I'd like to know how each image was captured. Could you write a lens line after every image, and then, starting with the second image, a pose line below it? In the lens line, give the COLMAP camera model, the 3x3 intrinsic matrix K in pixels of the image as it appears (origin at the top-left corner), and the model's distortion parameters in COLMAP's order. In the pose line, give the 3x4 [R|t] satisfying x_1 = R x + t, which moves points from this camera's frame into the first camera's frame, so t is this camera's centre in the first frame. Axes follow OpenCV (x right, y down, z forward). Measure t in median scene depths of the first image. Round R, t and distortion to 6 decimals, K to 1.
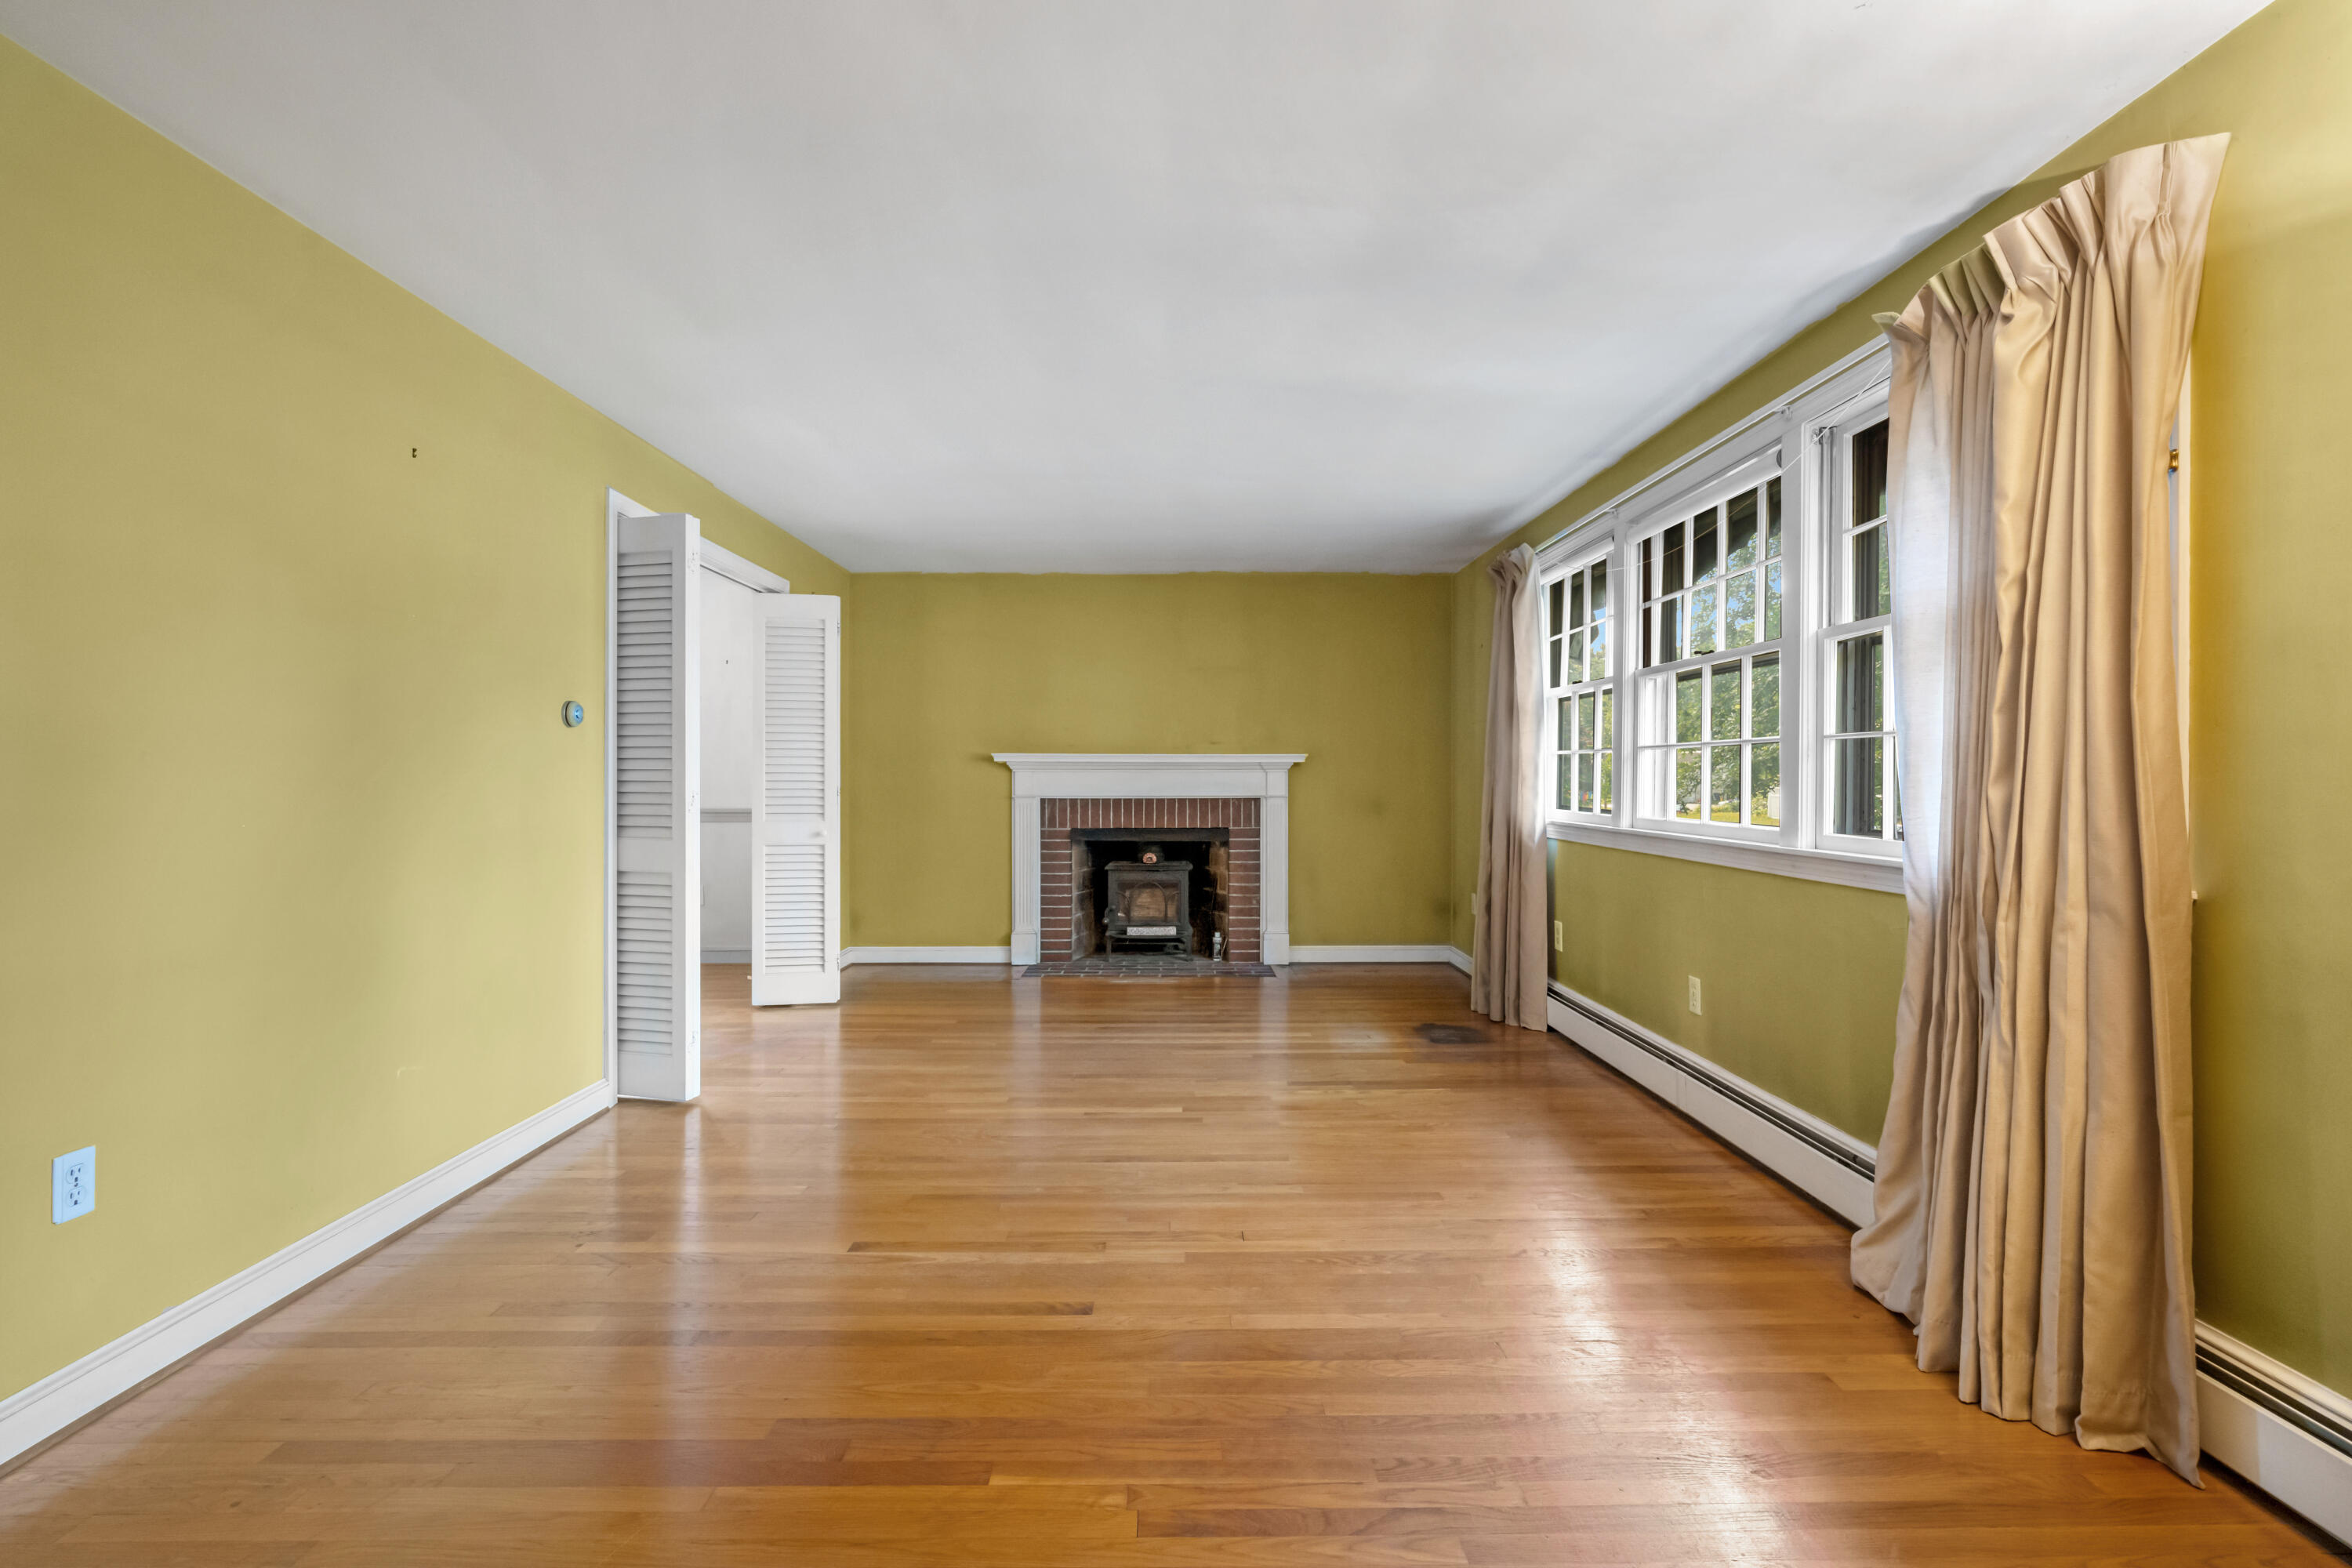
lens RADIAL K [[1064.3, 0, 1179.4], [0, 1064.3, 756.0], [0, 0, 1]] dist [-0.003929, 0.000498]
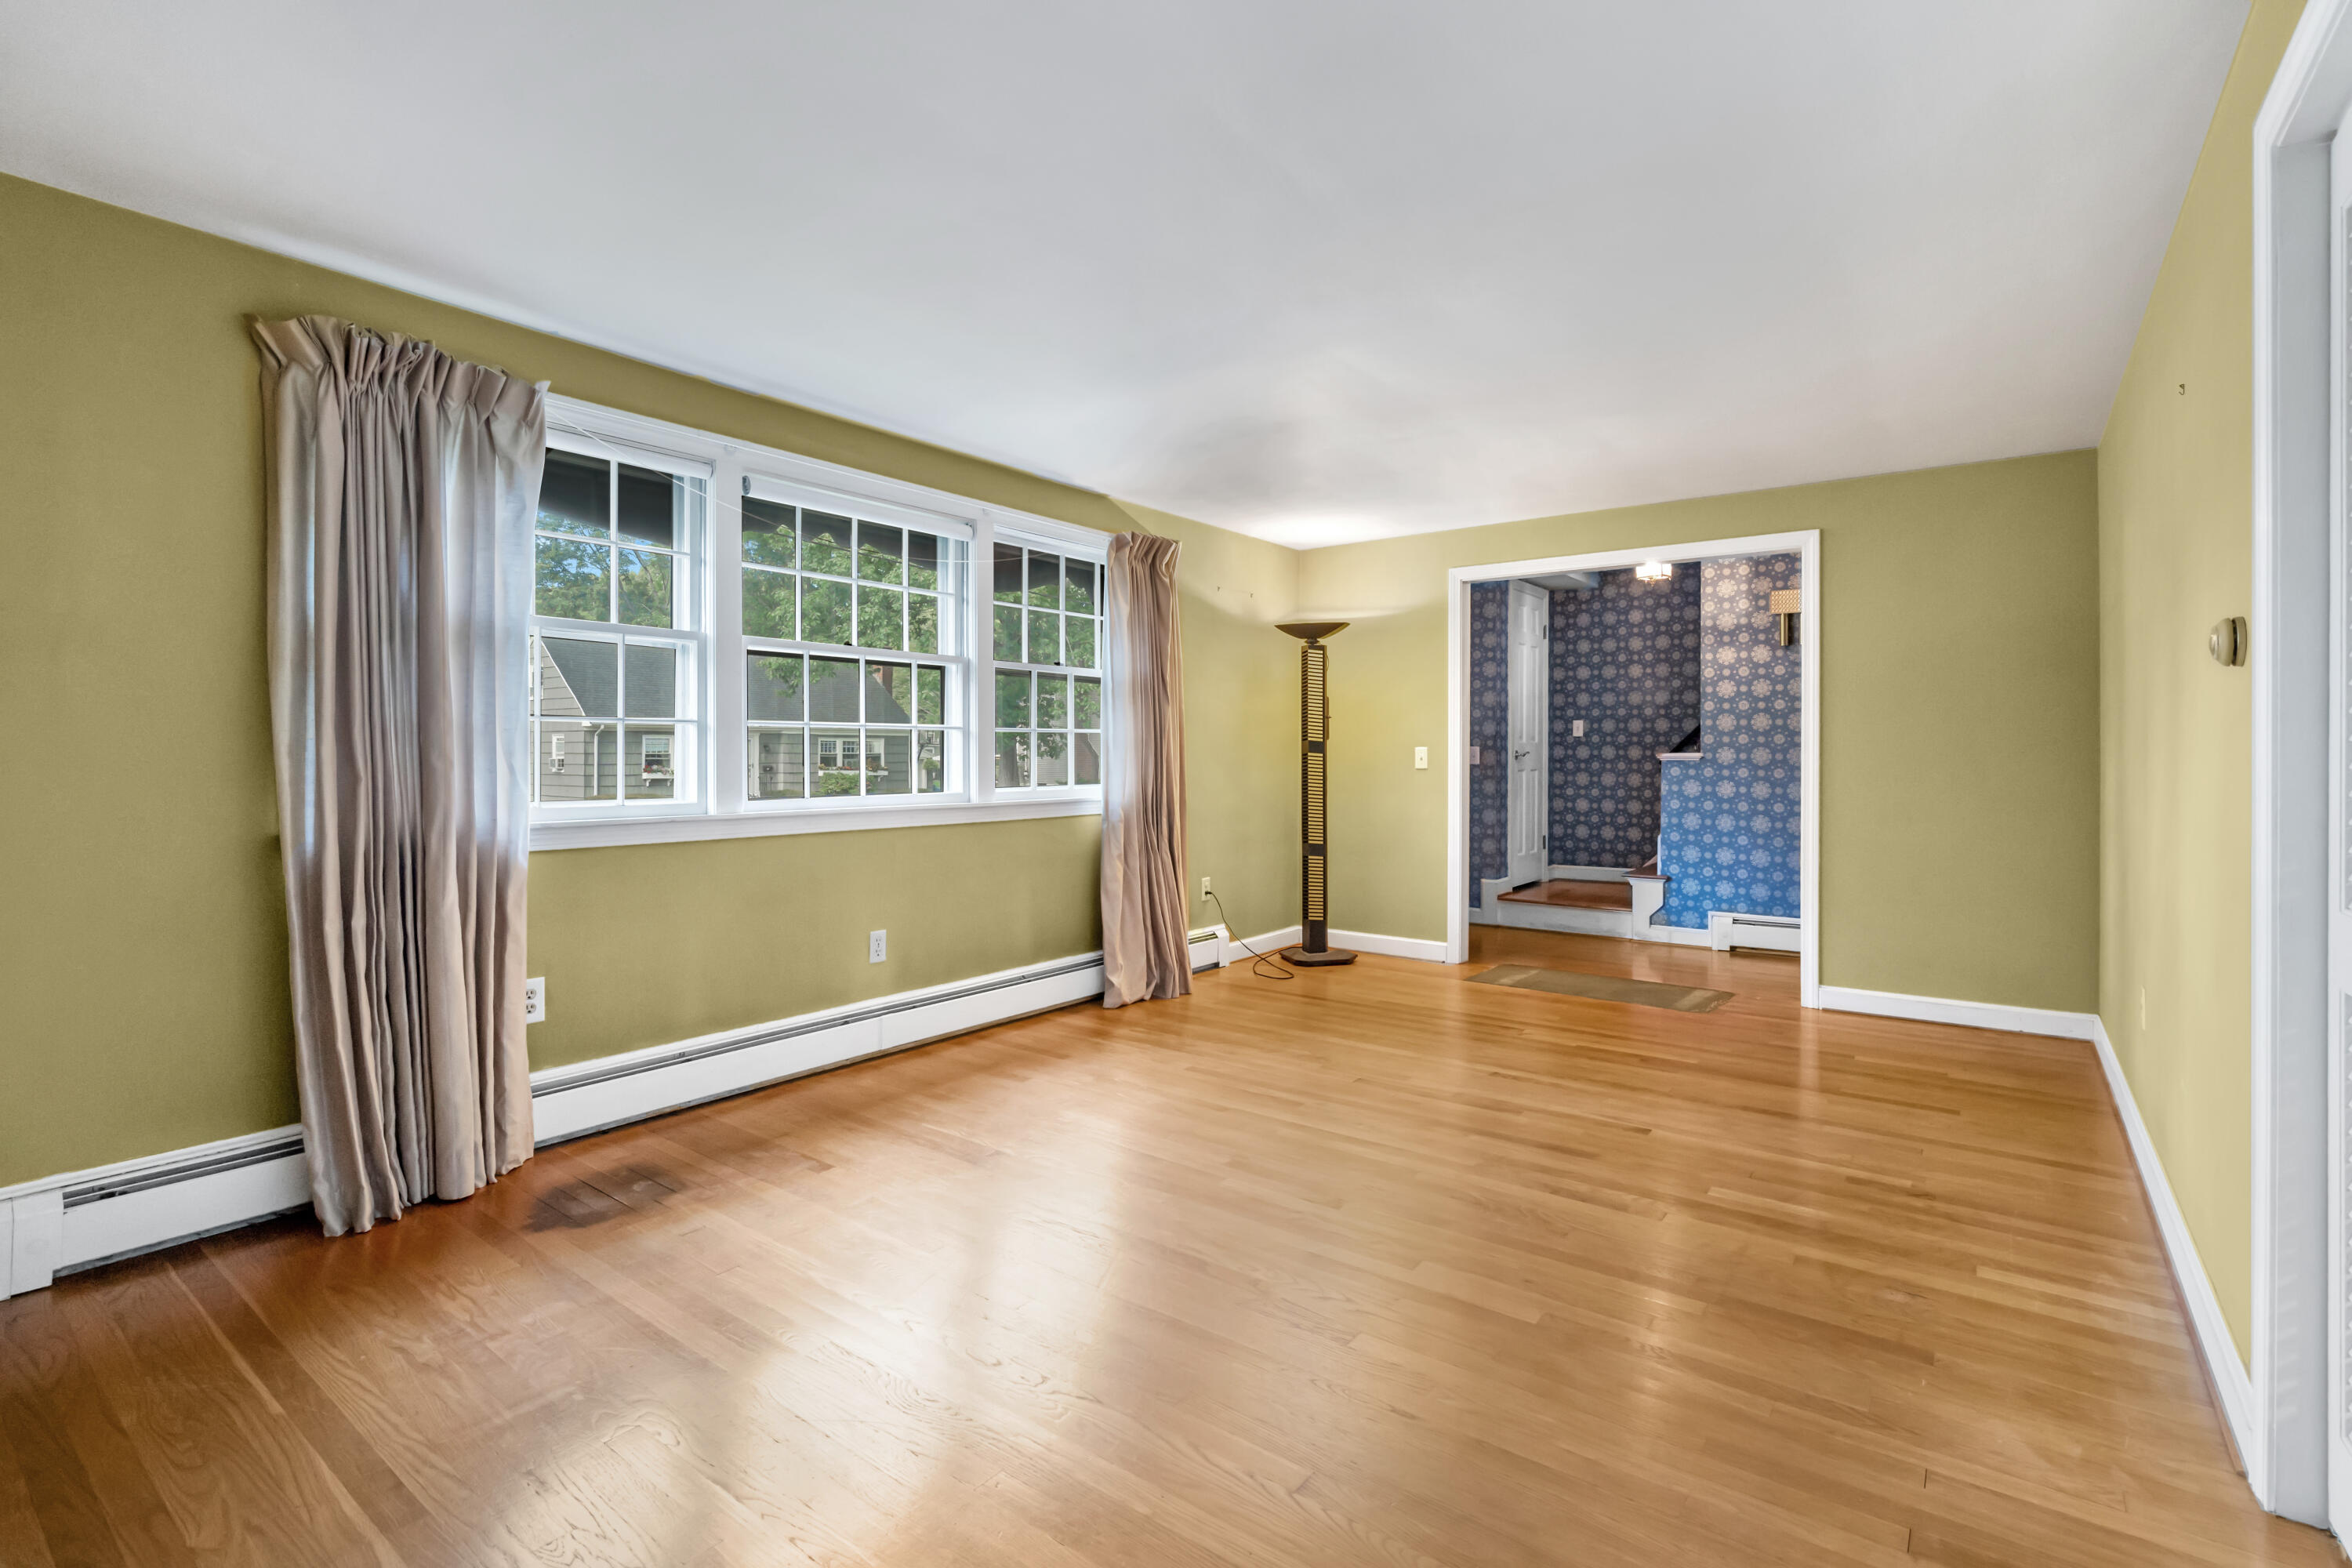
lens RADIAL K [[1064.3, 0, 1179.4], [0, 1064.3, 756.0], [0, 0, 1]] dist [-0.003929, 0.000498]
pose [[-0.786622, -0.002418, 0.617430, -0.553891], [-0.006711, 0.999967, -0.004635, 0.027930], [-0.617398, -0.007789, -0.786612, 1.997413]]
